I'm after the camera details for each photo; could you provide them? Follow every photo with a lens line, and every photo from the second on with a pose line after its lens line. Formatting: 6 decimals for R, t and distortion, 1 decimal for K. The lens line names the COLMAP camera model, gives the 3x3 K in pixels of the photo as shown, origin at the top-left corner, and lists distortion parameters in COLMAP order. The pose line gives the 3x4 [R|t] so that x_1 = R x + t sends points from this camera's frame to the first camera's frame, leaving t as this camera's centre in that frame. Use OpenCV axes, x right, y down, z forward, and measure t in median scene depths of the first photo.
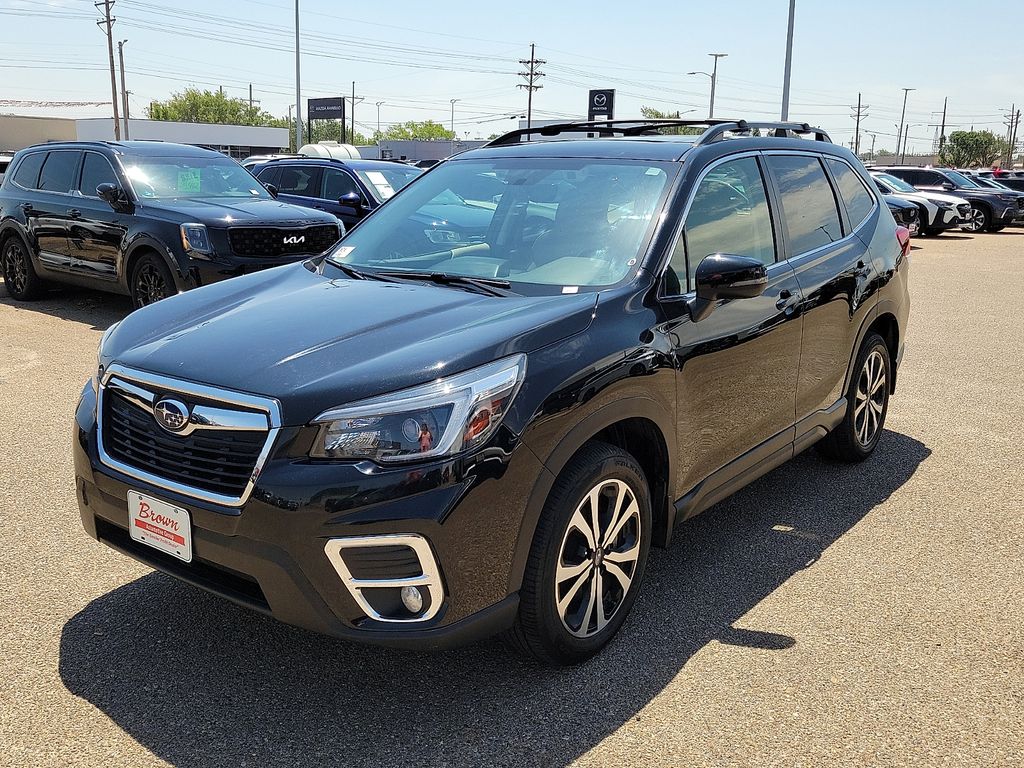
lens RADIAL K [[971.2, 0, 503.5], [0, 971.2, 376.9], [0, 0, 1]] dist [0.042589, -0.020817]
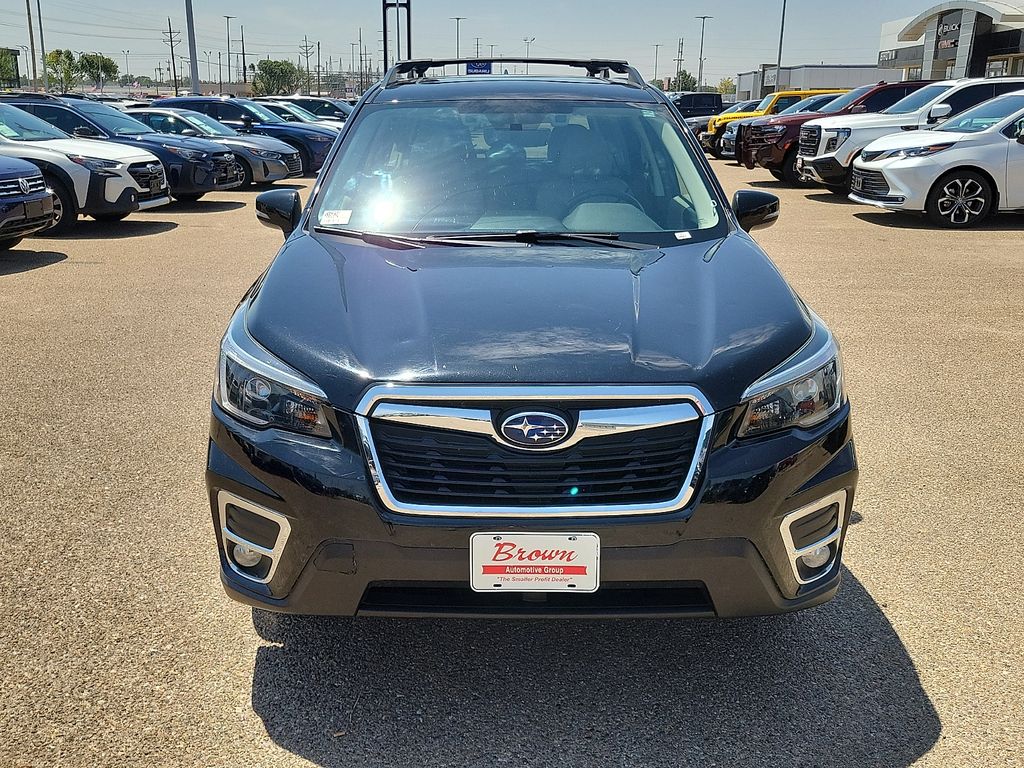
lens RADIAL K [[971.2, 0, 503.5], [0, 971.2, 376.9], [0, 0, 1]] dist [0.042589, -0.020817]
pose [[0.790337, -0.175063, 0.587129, -0.672259], [0.133603, 0.984491, 0.113700, -0.081511], [-0.597928, -0.011419, 0.801469, 0.288012]]
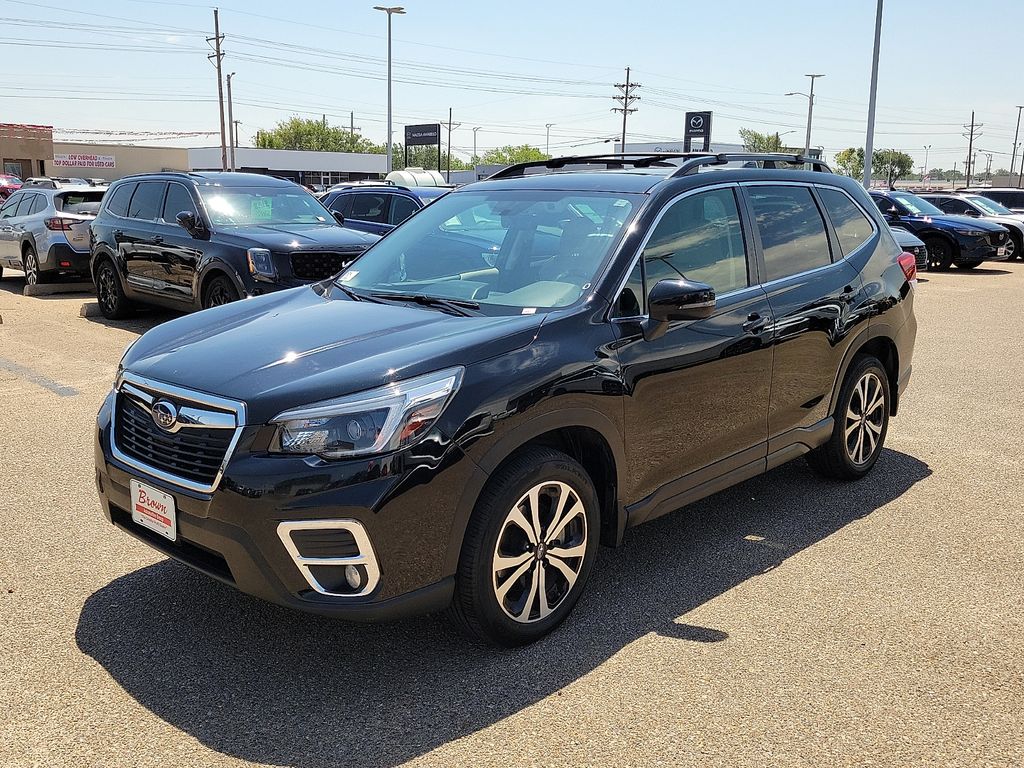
lens RADIAL K [[973.1, 0, 500.2], [0, 973.1, 381.1], [0, 0, 1]] dist [0.038547, -0.016947]
pose [[0.994844, 0.013618, -0.100496, 0.142788], [-0.015543, 0.999710, -0.018389, 0.010971], [0.100217, 0.019856, 0.994767, -0.101895]]
